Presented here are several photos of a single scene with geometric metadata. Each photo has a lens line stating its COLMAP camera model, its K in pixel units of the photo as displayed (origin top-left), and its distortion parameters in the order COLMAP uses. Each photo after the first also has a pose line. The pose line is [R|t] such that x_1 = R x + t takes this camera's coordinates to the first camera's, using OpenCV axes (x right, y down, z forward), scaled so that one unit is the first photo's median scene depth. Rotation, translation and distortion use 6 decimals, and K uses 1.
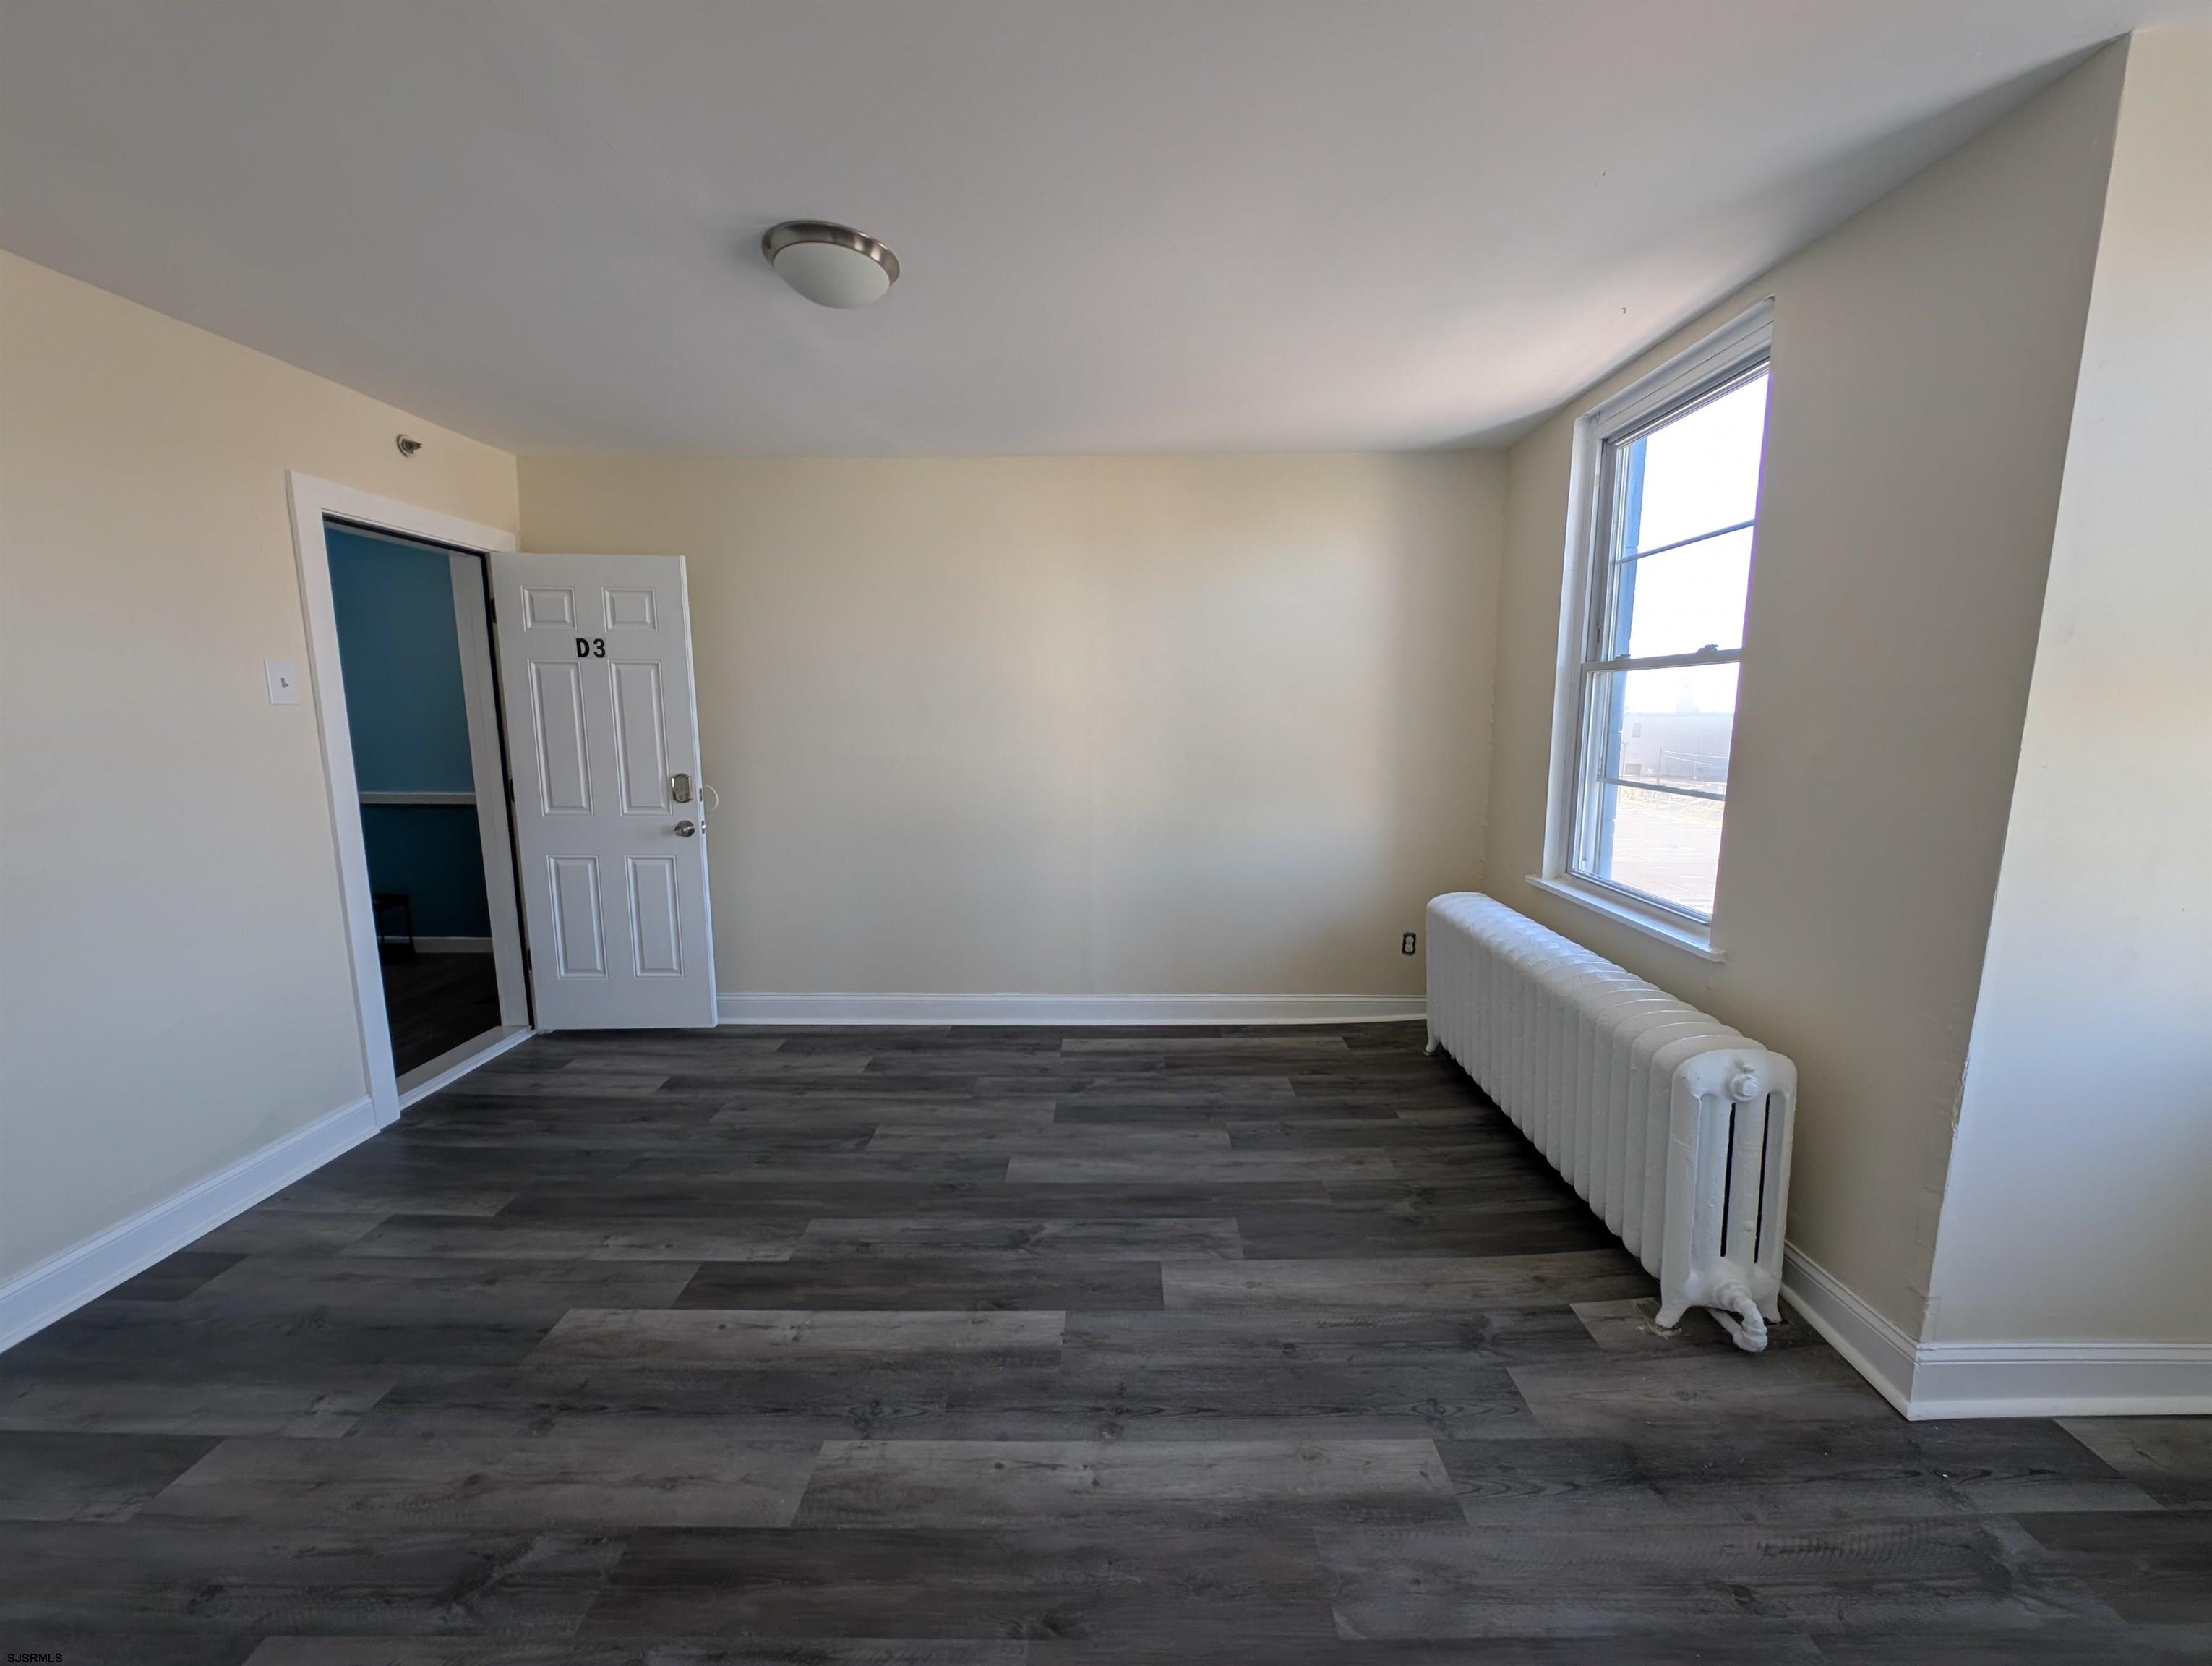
lens RADIAL K [[828.6, 0, 1106.8], [0, 828.6, 830.3], [0, 0, 1]] dist [0.005664, -0.003494]
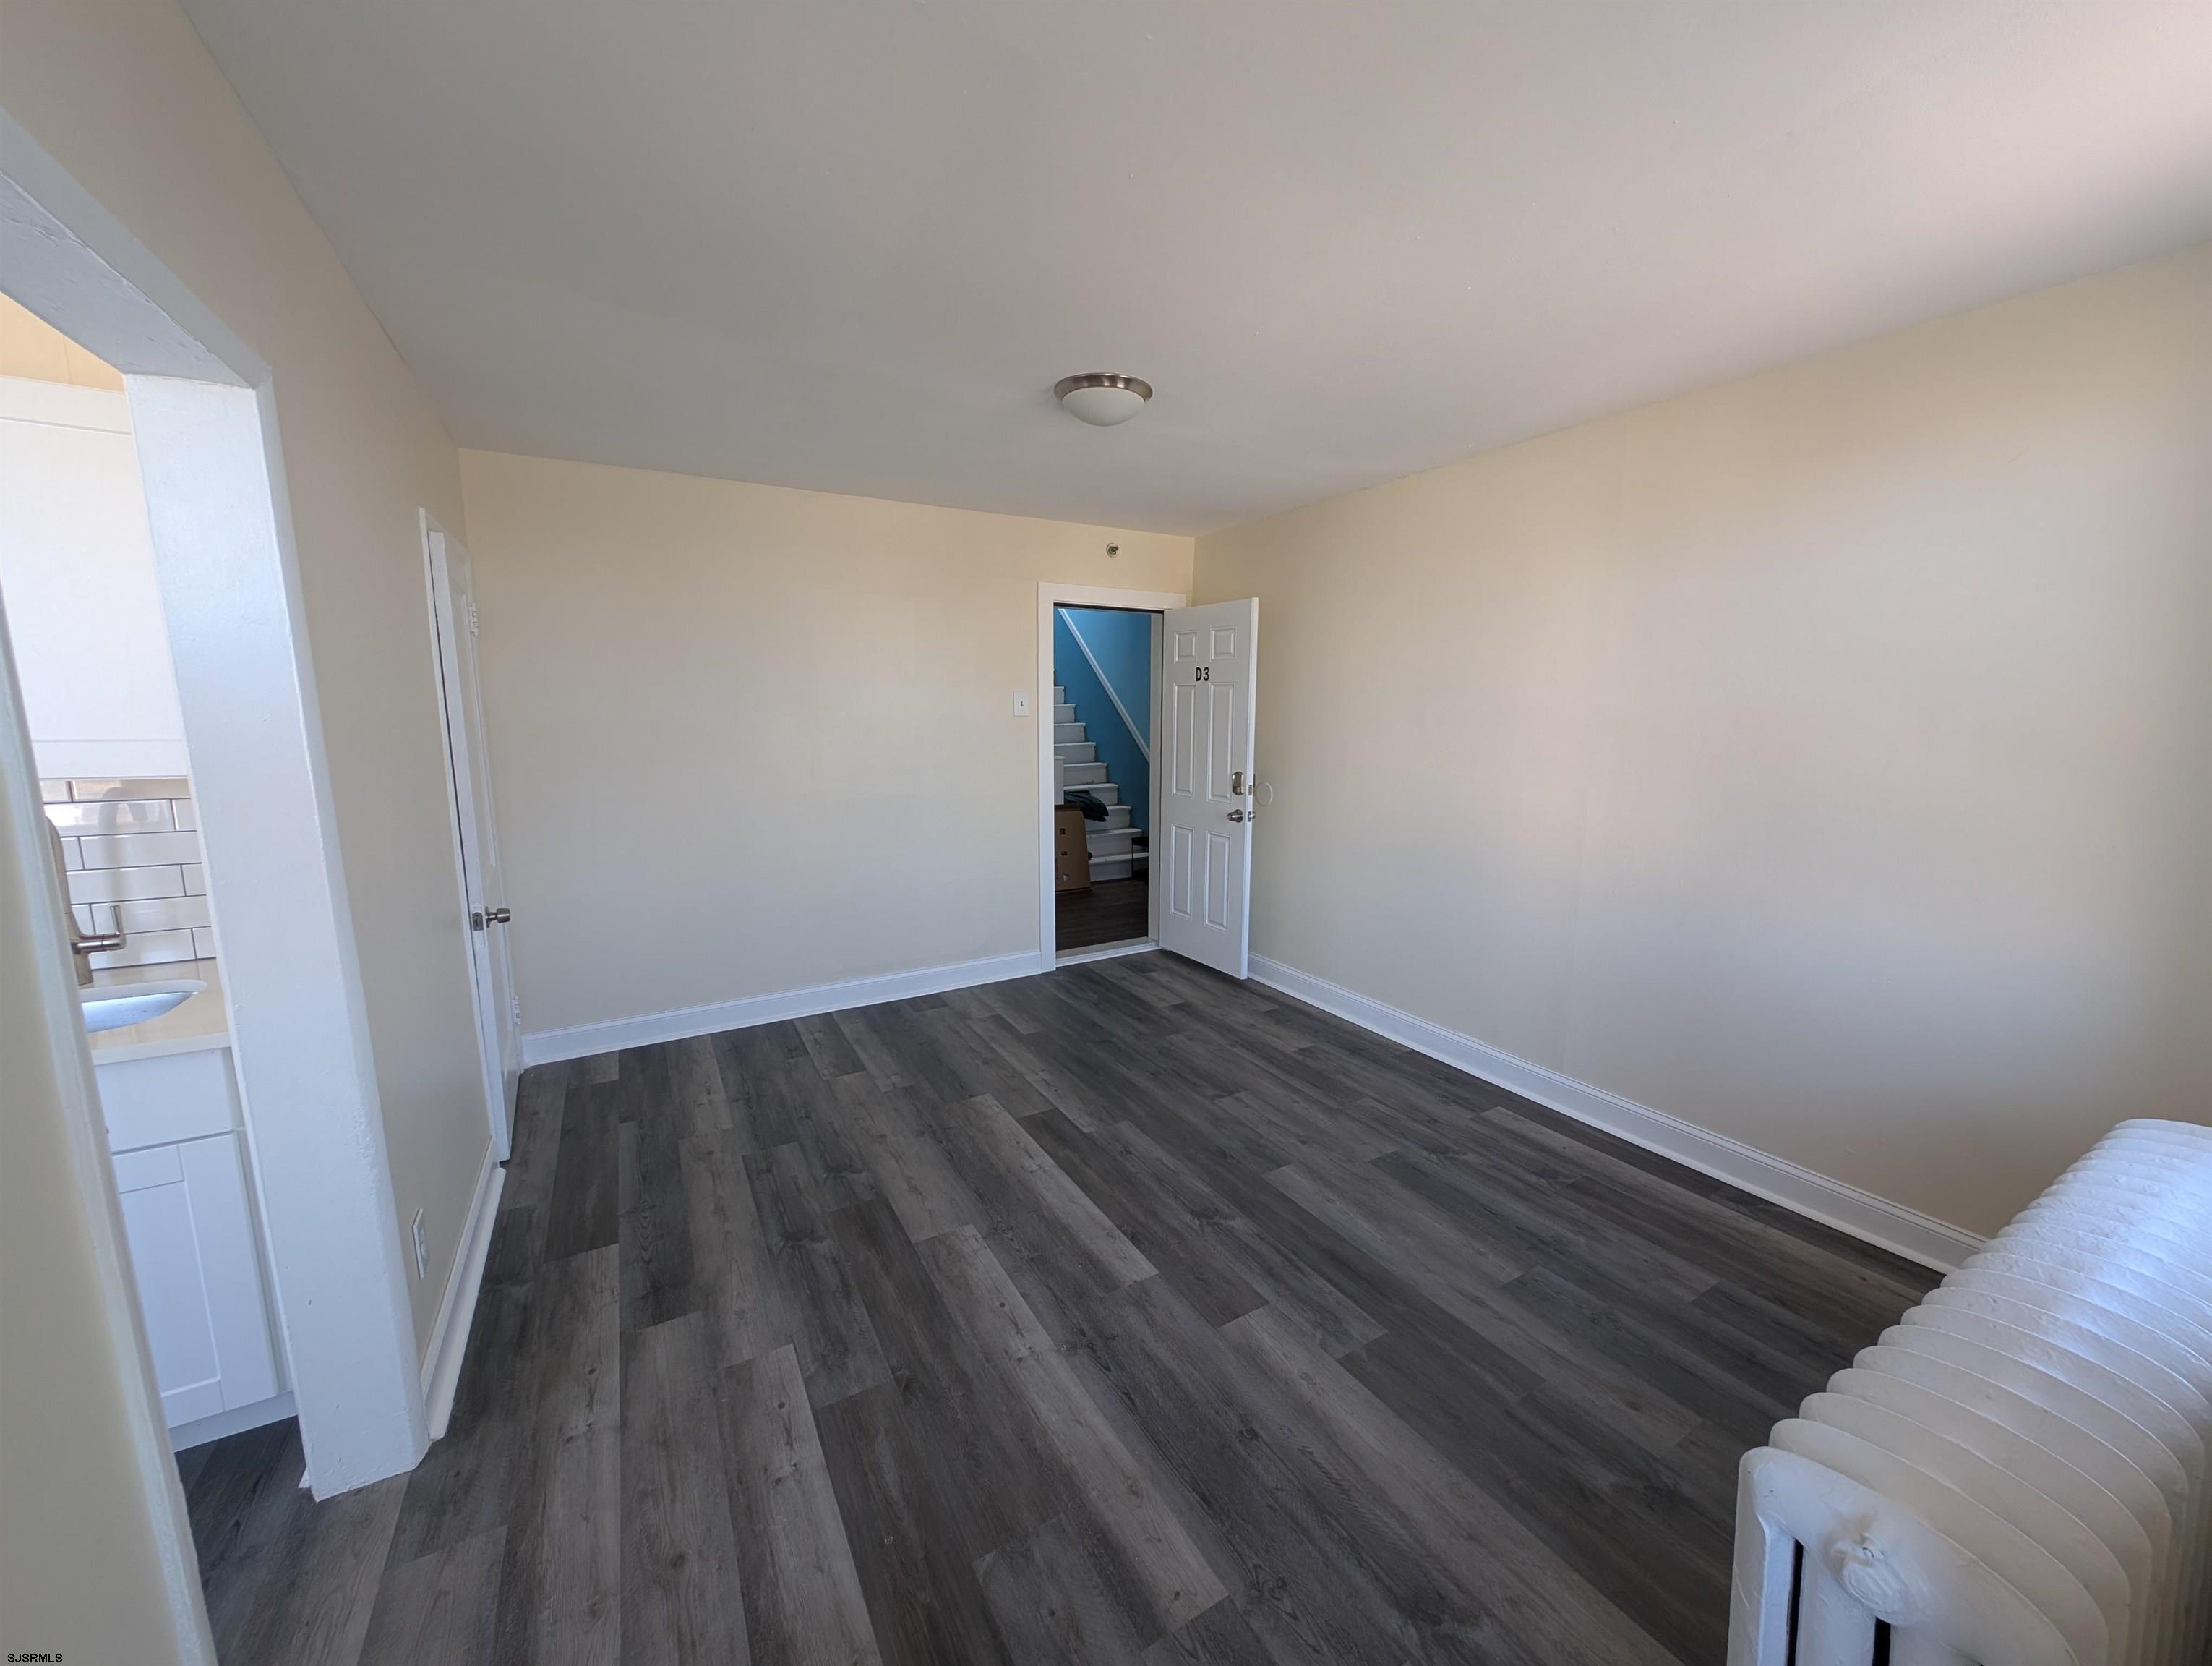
lens RADIAL K [[828.6, 0, 1114.5], [0, 828.6, 822.5], [0, 0, 1]] dist [0.005664, -0.003494]
pose [[0.521838, 0.124309, -0.843939, 0.659762], [-0.133865, 0.989001, 0.062903, -0.066567], [0.842476, 0.080149, 0.532739, 0.260680]]
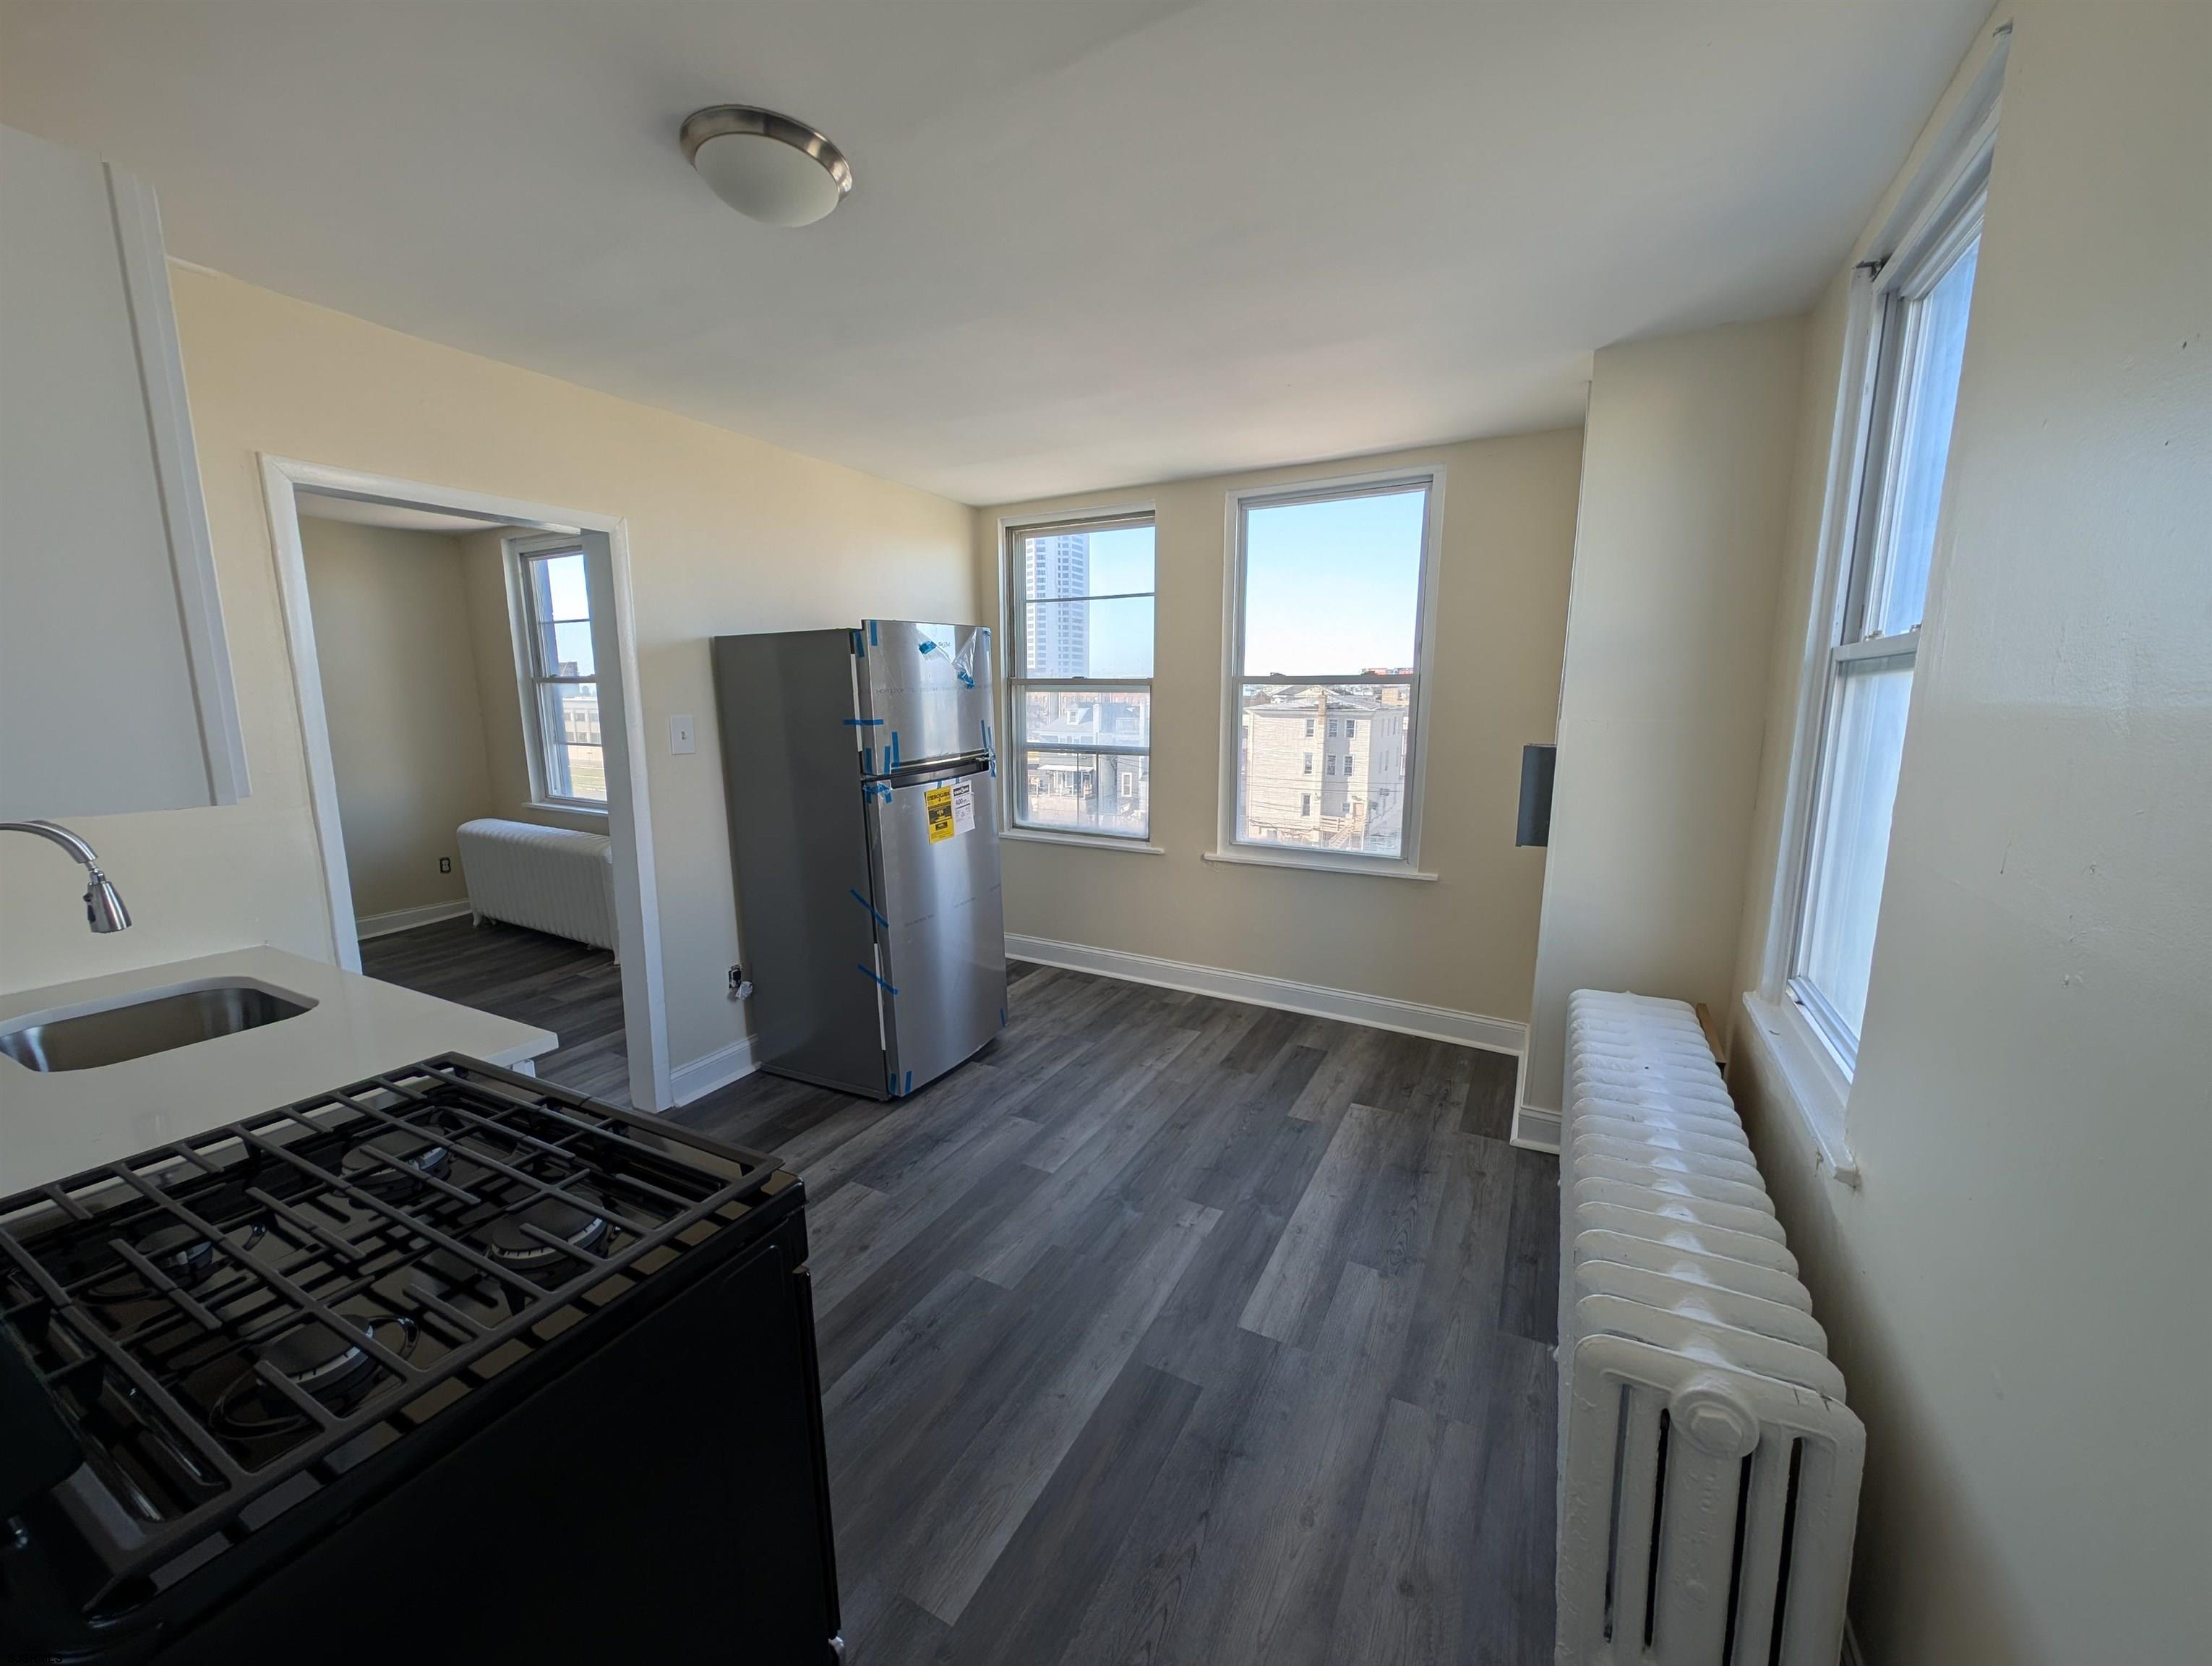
lens RADIAL K [[828.6, 0, 1098.6], [0, 828.6, 836.1], [0, 0, 1]] dist [0.005664, -0.003494]
pose [[0.472294, -0.143433, 0.869693, -0.546938], [0.126186, 0.987511, 0.094337, 0.145291], [-0.872362, 0.065188, 0.484494, -1.092468]]
